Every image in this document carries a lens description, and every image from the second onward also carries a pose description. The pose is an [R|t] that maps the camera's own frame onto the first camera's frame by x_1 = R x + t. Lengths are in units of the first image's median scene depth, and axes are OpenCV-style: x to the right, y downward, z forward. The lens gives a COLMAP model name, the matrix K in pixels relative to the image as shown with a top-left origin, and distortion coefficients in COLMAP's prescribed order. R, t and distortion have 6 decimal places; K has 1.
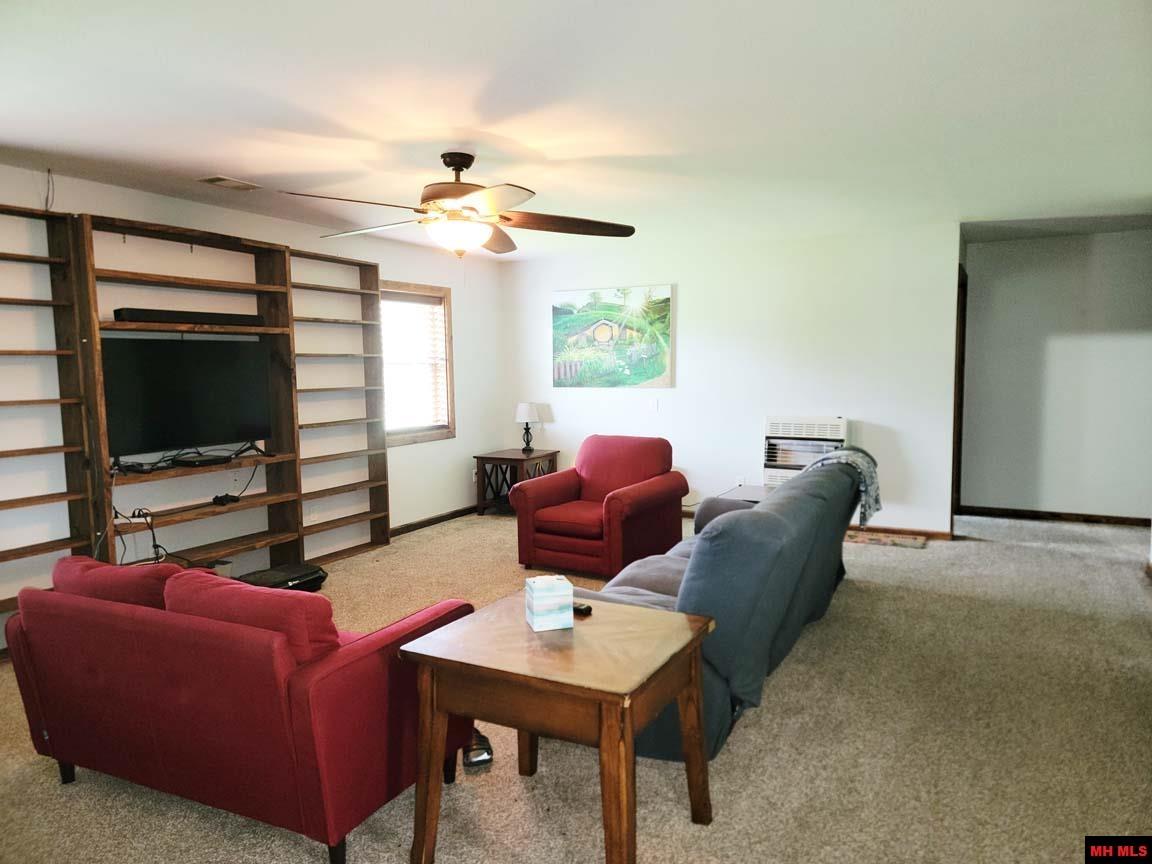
lens RADIAL K [[810.7, 0, 576.8], [0, 810.7, 434.3], [0, 0, 1]] dist [0.002249, -0.001660]
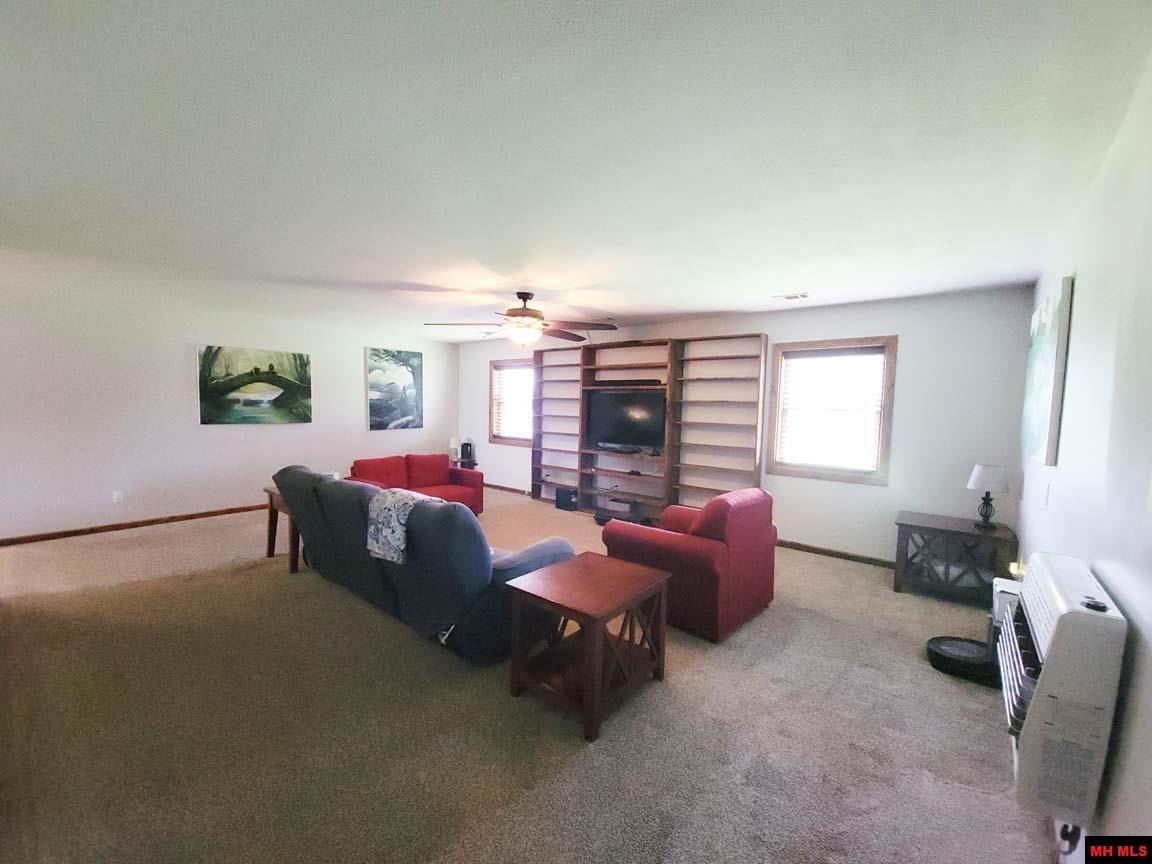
lens RADIAL K [[463.6, 0, 575.8], [0, 463.6, 431.4], [0, 0, 1]] dist [-0.001533, -0.000021]
pose [[-0.219698, 0.064669, -0.973422, 0.658102], [-0.103753, 0.990593, 0.089226, -0.101325], [0.970035, 0.120598, -0.210922, 1.025290]]
